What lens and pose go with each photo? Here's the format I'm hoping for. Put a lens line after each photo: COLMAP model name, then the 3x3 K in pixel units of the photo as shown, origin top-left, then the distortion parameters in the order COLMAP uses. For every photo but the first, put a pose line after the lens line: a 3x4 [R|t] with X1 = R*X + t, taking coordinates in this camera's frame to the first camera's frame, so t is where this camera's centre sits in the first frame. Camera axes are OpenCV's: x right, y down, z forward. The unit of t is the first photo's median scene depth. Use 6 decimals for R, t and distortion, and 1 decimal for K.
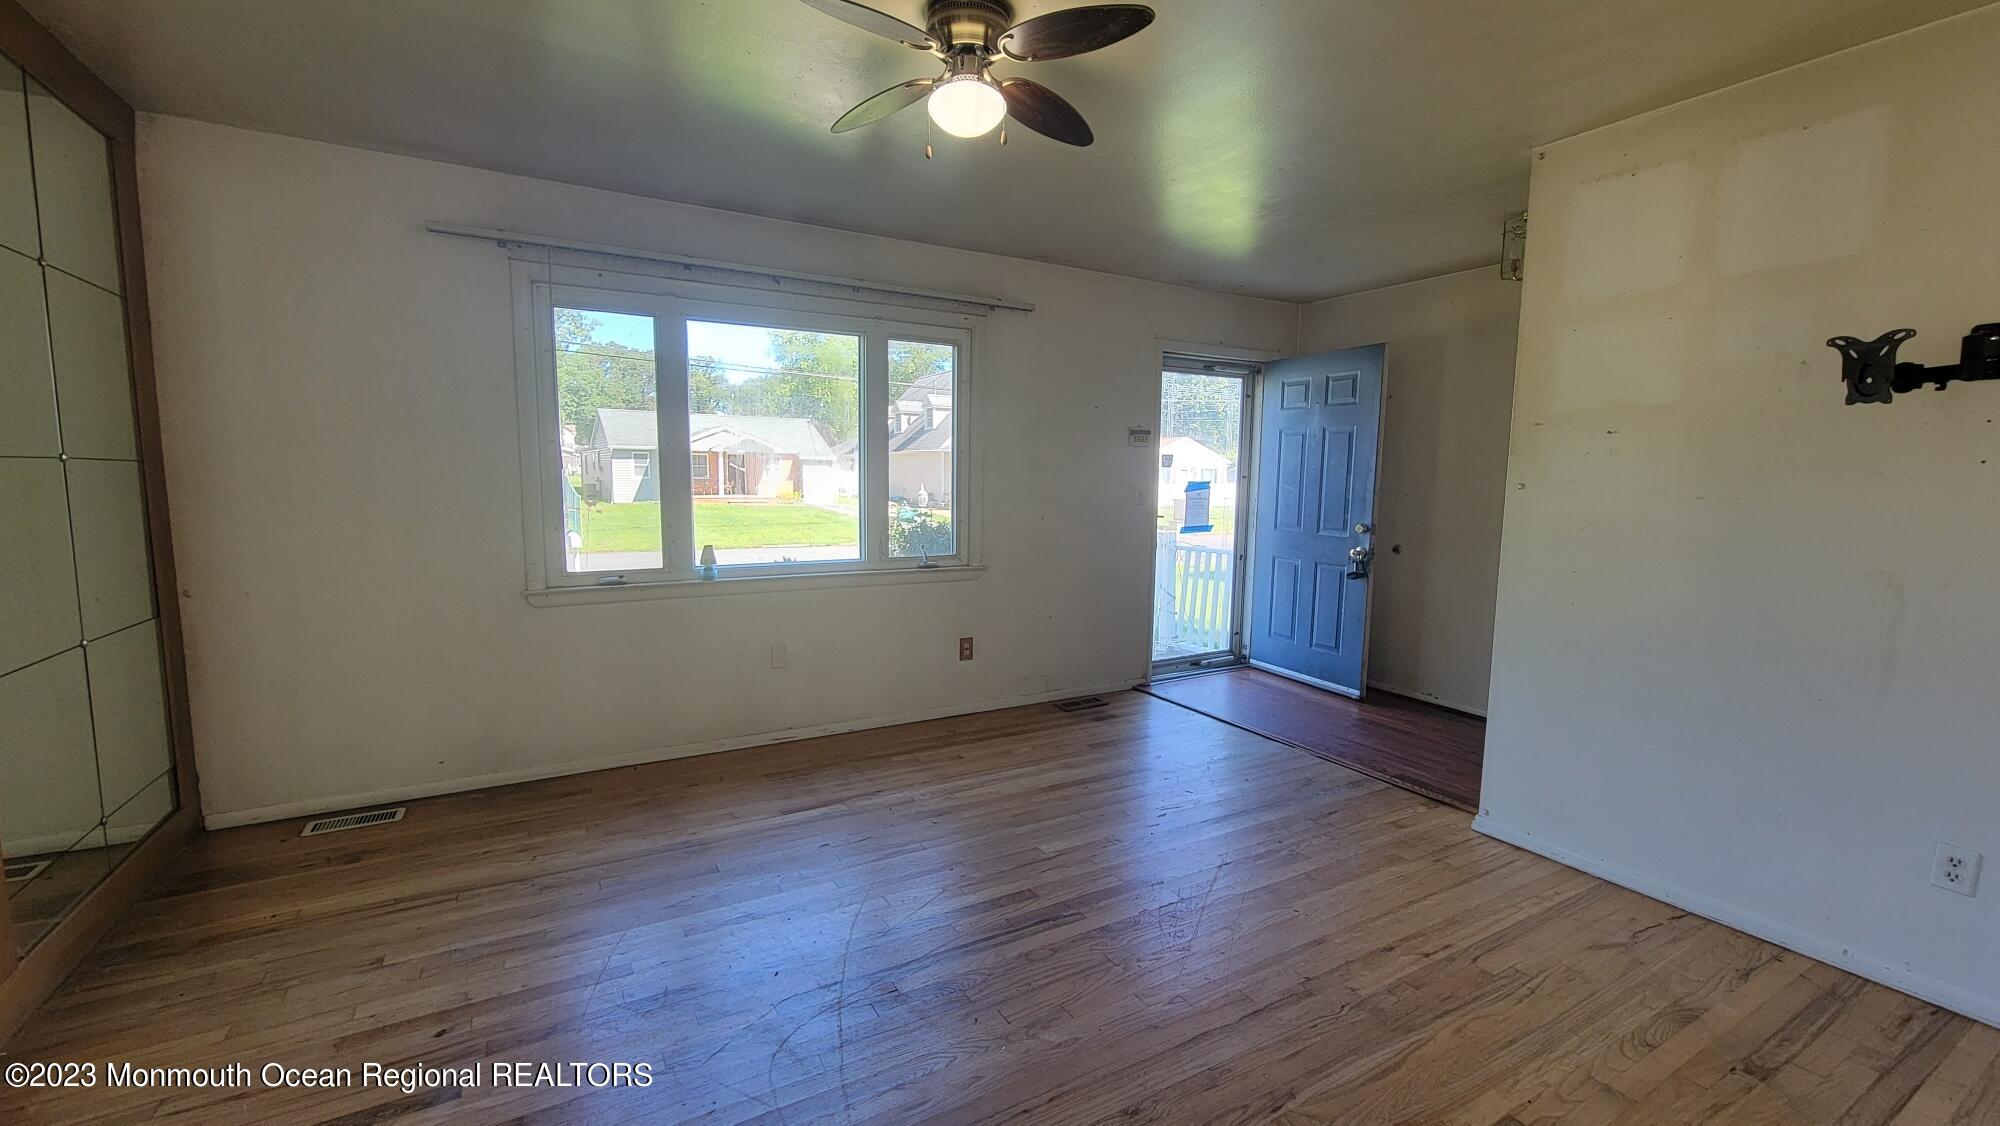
lens RADIAL K [[813.0, 0, 1007.2], [0, 813.0, 574.6], [0, 0, 1]] dist [-0.000671, -0.000014]
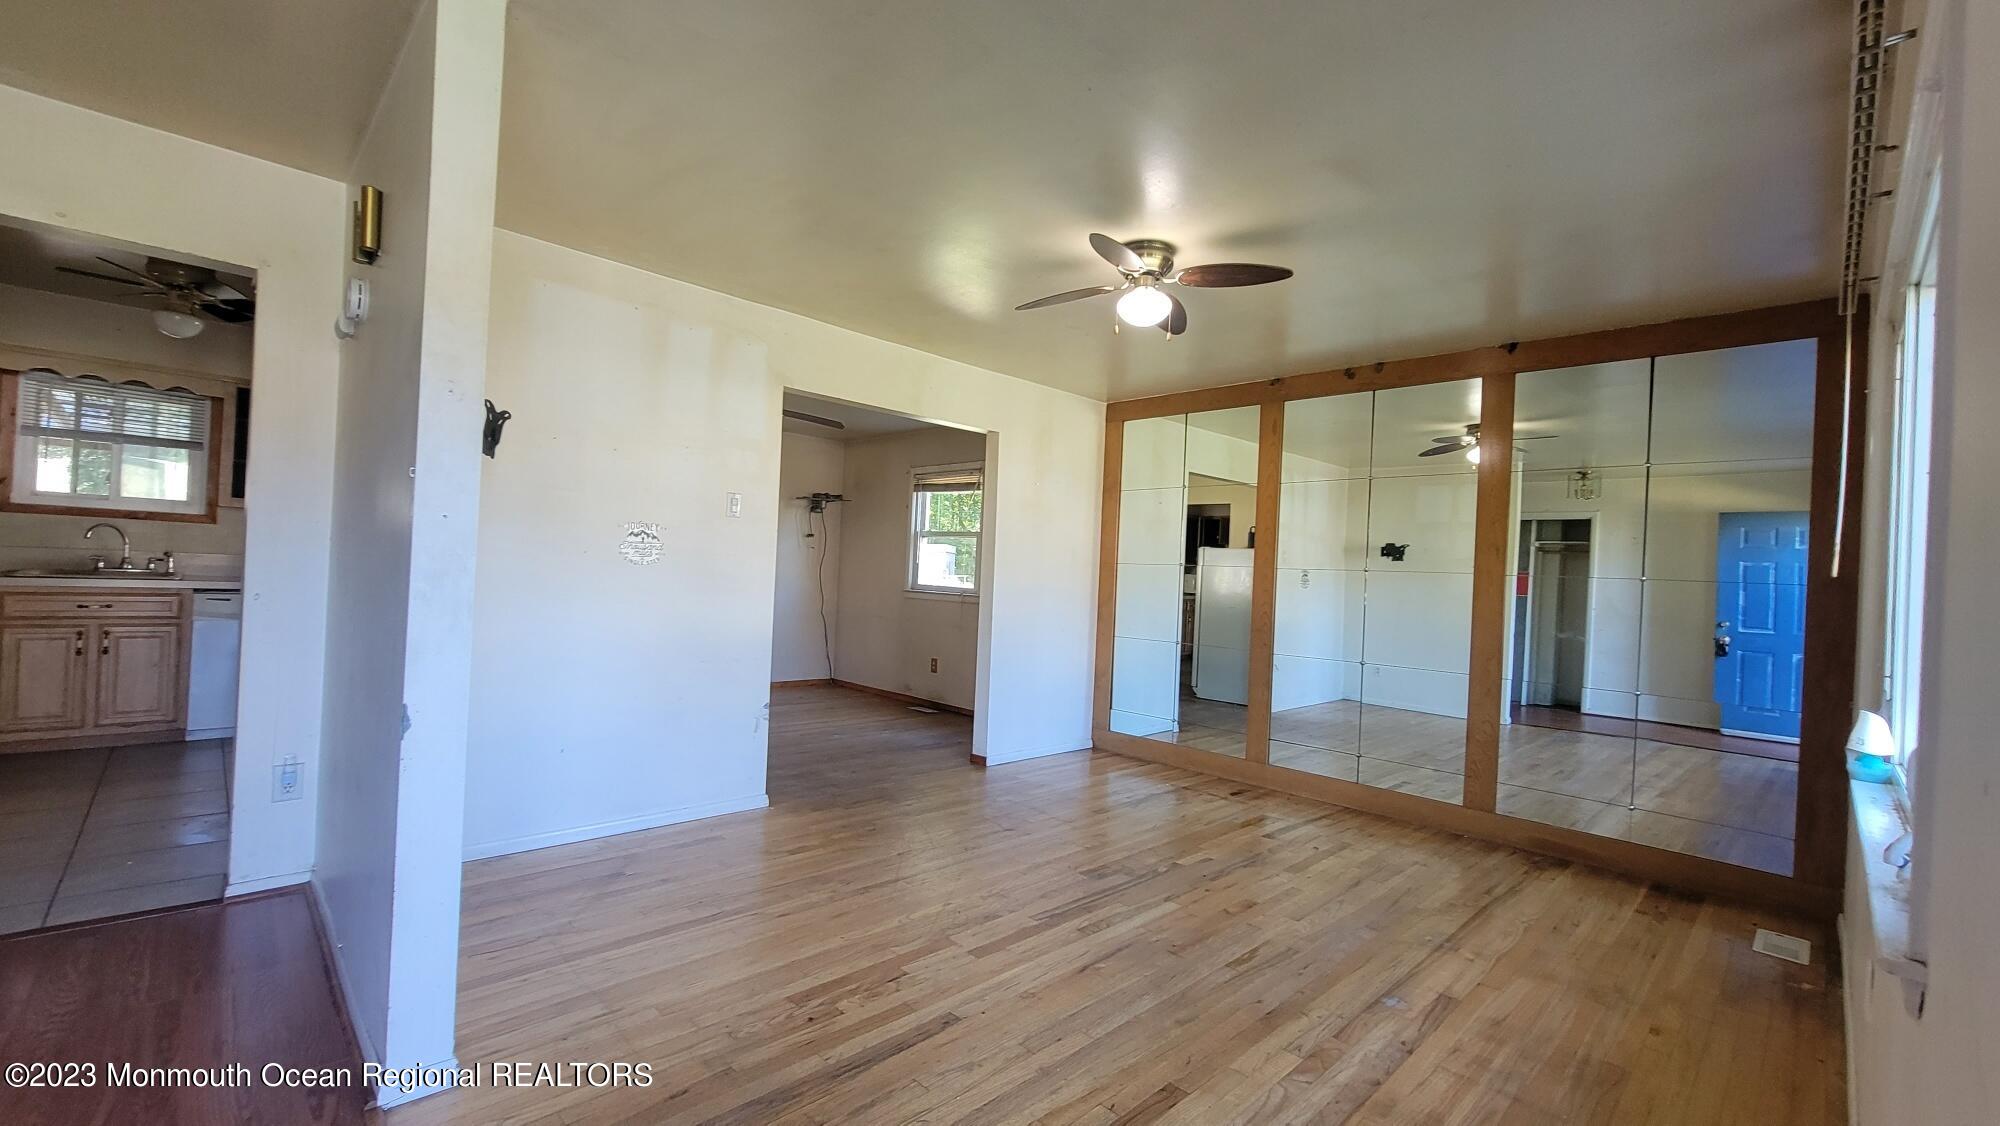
lens RADIAL K [[813.0, 0, 1007.2], [0, 813.0, 574.6], [0, 0, 1]] dist [-0.000671, -0.000014]
pose [[-0.966801, -0.059683, -0.248462, 0.365637], [-0.088717, 0.990256, 0.107338, -0.158916], [0.239635, 0.125817, -0.962676, 1.683570]]
